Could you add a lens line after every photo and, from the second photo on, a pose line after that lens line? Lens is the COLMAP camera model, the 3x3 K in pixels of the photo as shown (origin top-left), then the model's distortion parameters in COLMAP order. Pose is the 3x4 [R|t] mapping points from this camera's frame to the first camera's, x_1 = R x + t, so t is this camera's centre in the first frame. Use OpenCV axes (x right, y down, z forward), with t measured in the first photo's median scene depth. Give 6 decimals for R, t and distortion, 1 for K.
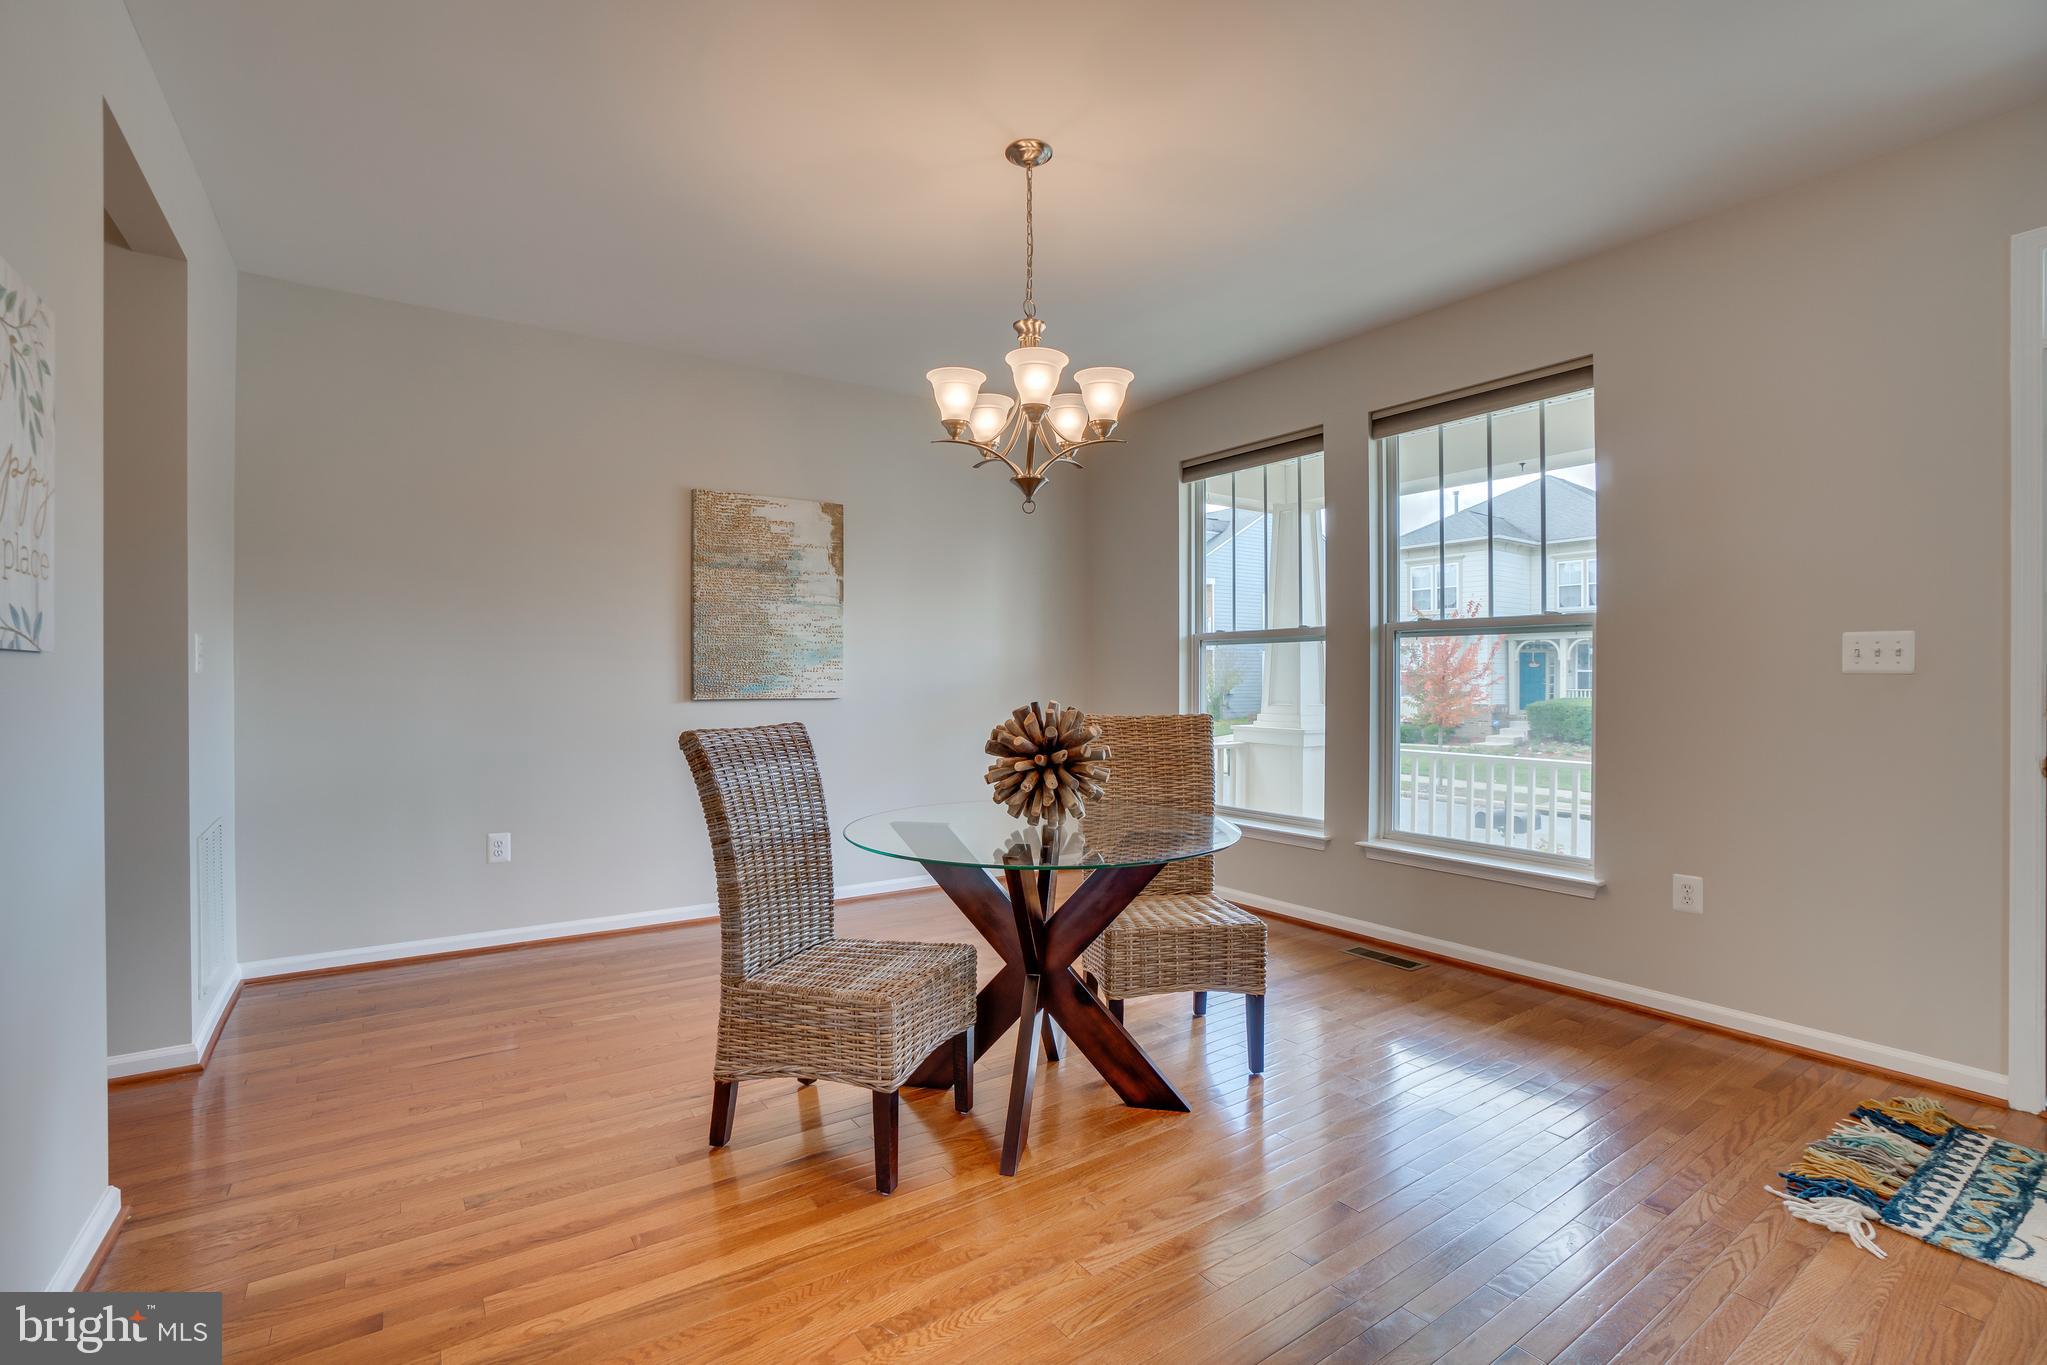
lens RADIAL K [[904.7, 0, 1017.4], [0, 904.7, 680.2], [0, 0, 1]] dist [-0.056267, 0.017487]
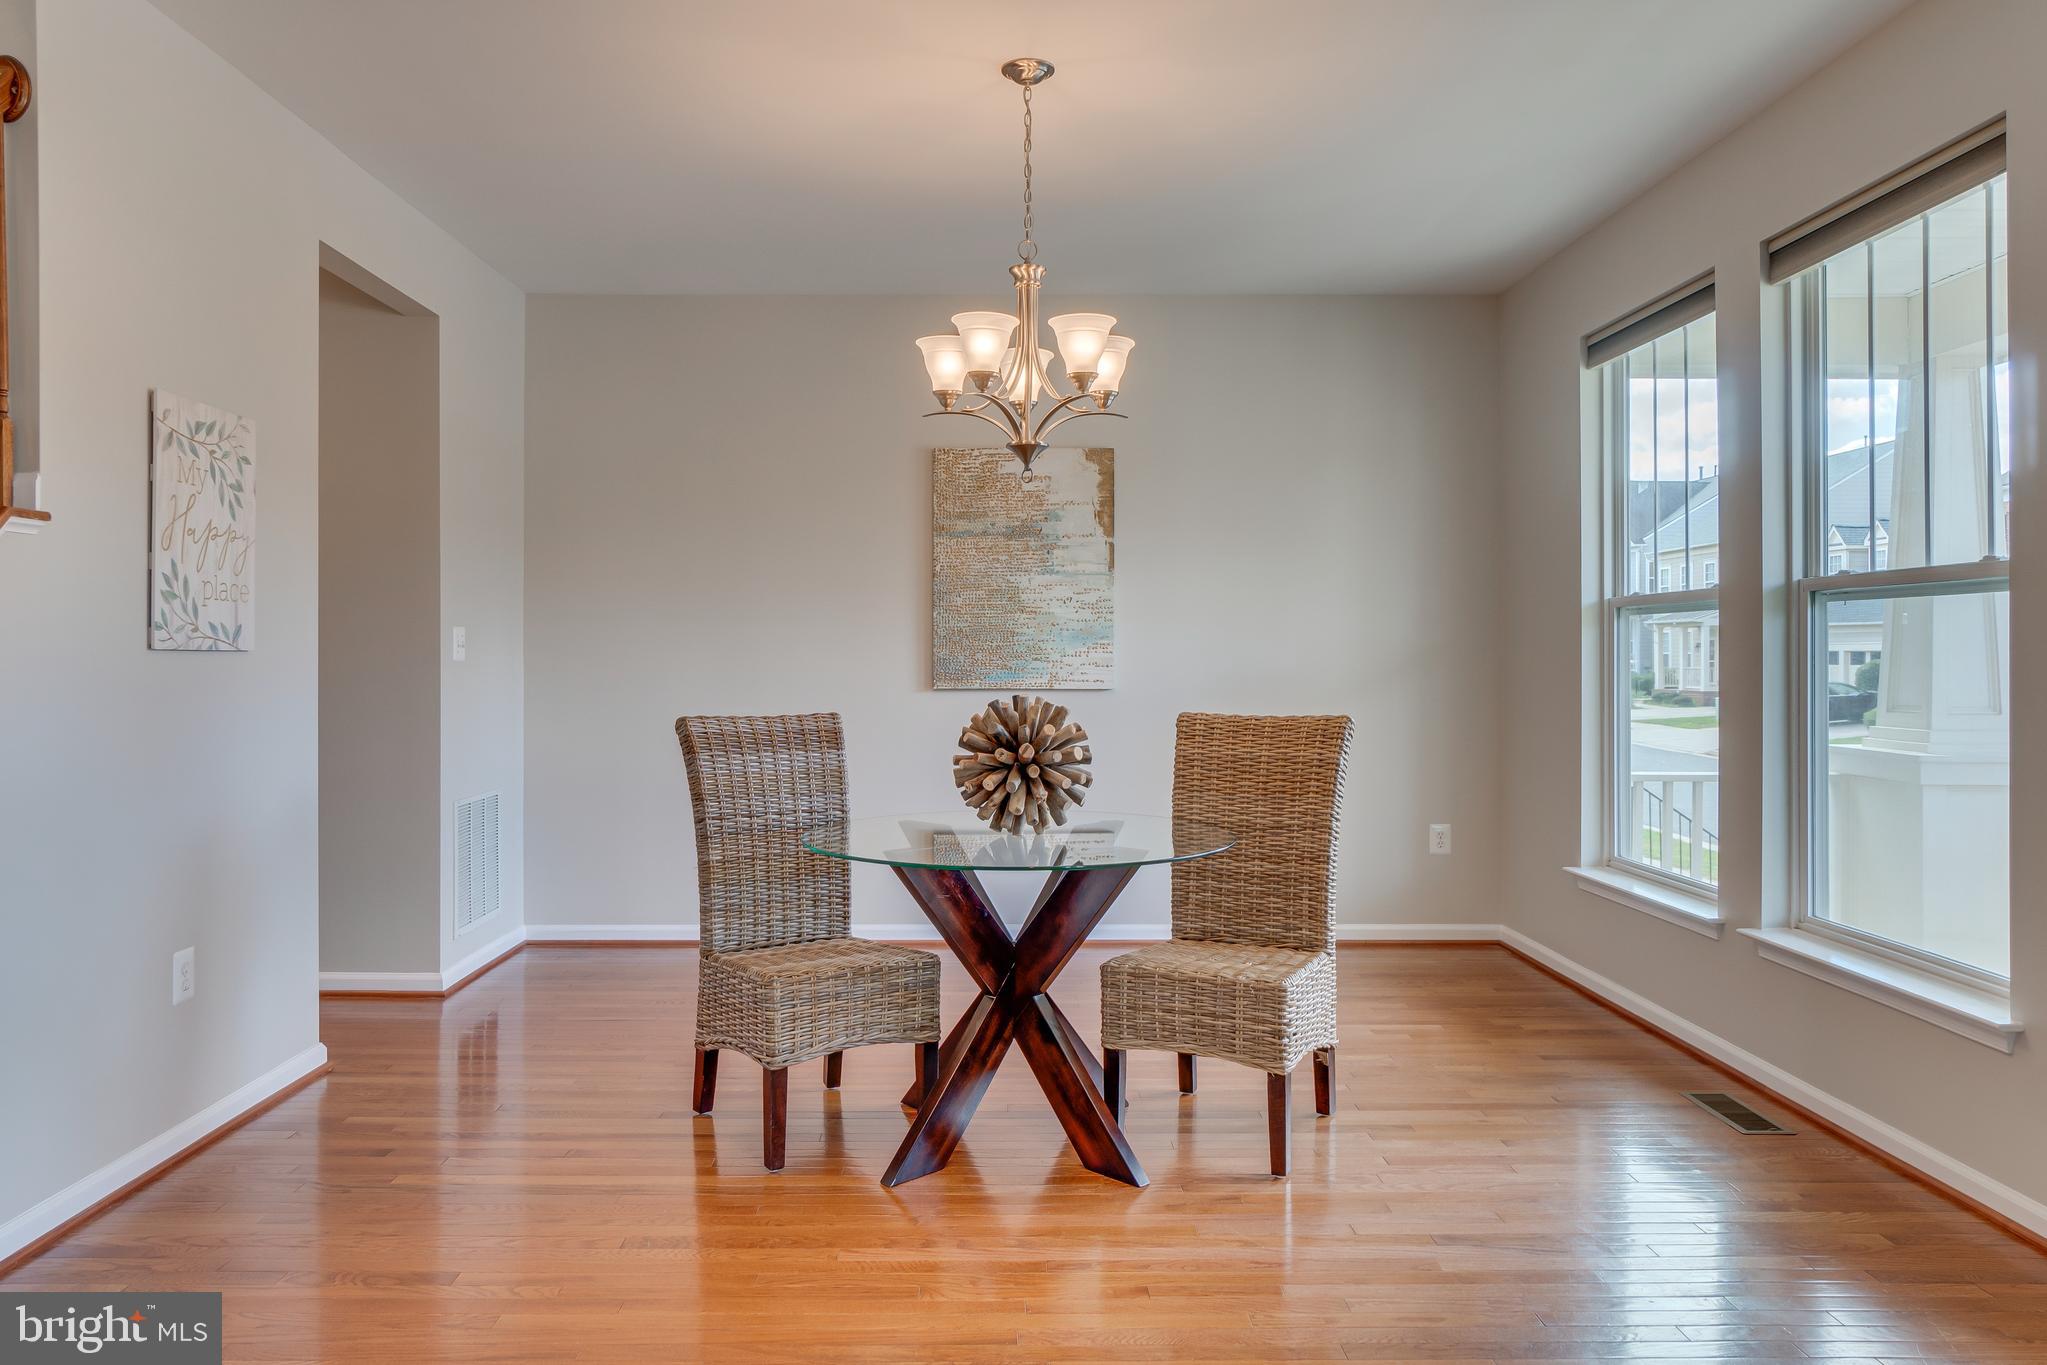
lens RADIAL K [[1395.5, 0, 1005.3], [0, 1395.5, 649.8], [0, 0, 1]] dist [-0.008964, -0.016054]
pose [[0.828802, -0.003048, -0.559534, 0.613449], [-0.001479, 0.999970, -0.007639, -0.008329], [0.559540, 0.007159, 0.828772, -0.119450]]
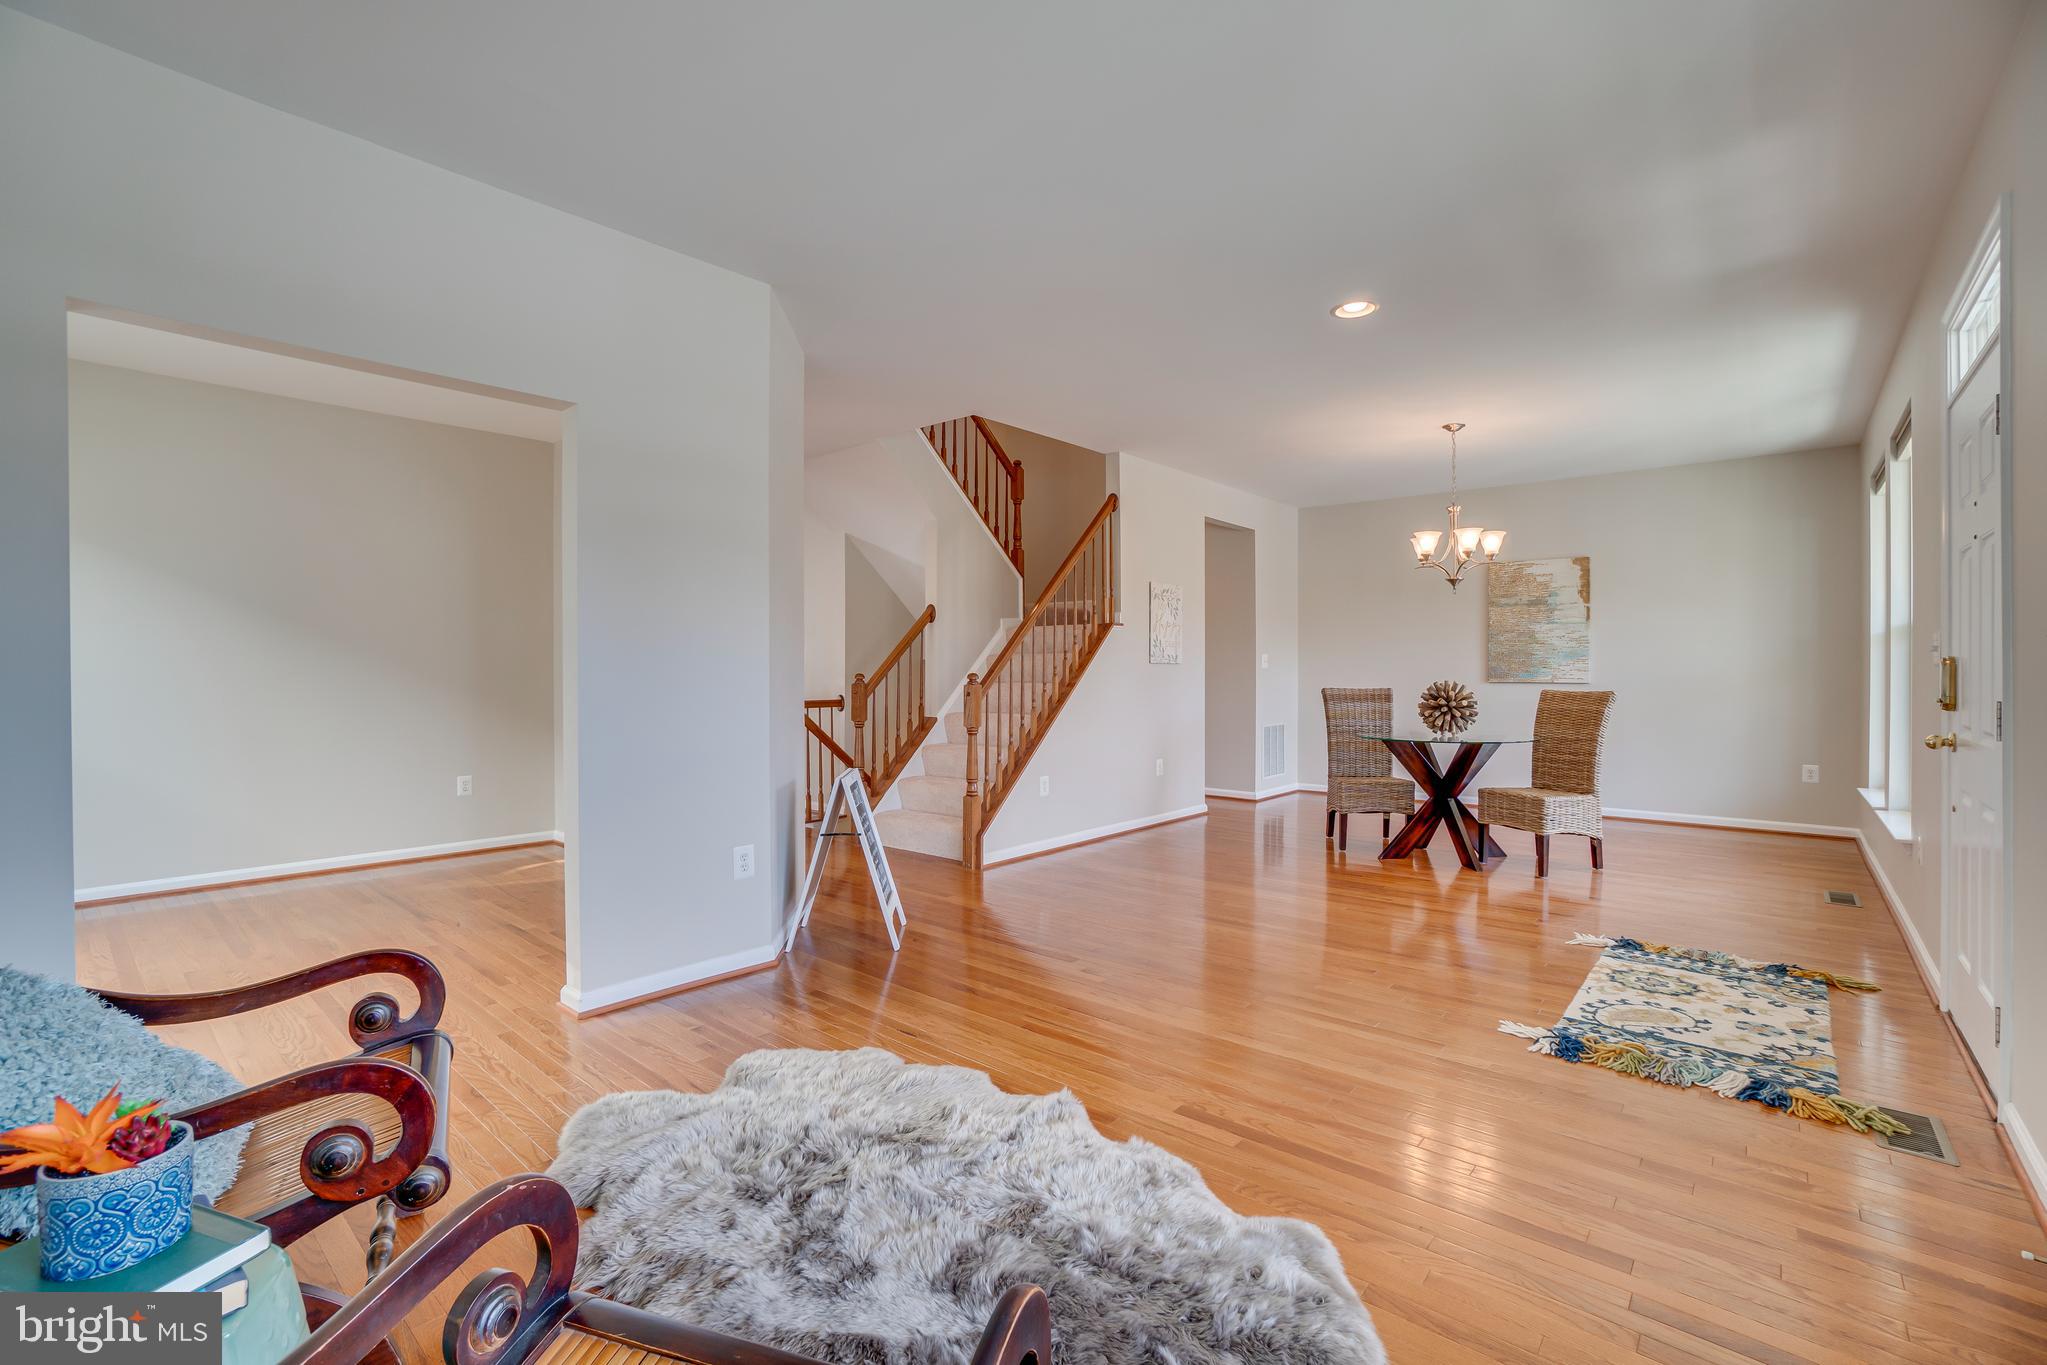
lens RADIAL K [[904.7, 0, 1014.8], [0, 904.7, 674.3], [0, 0, 1]] dist [-0.056267, 0.017487]
pose [[0.247046, 0.003048, -0.968999, 1.484555], [-0.003639, 0.999991, 0.002218, 0.006867], [0.968997, 0.002978, 0.247055, -0.454018]]
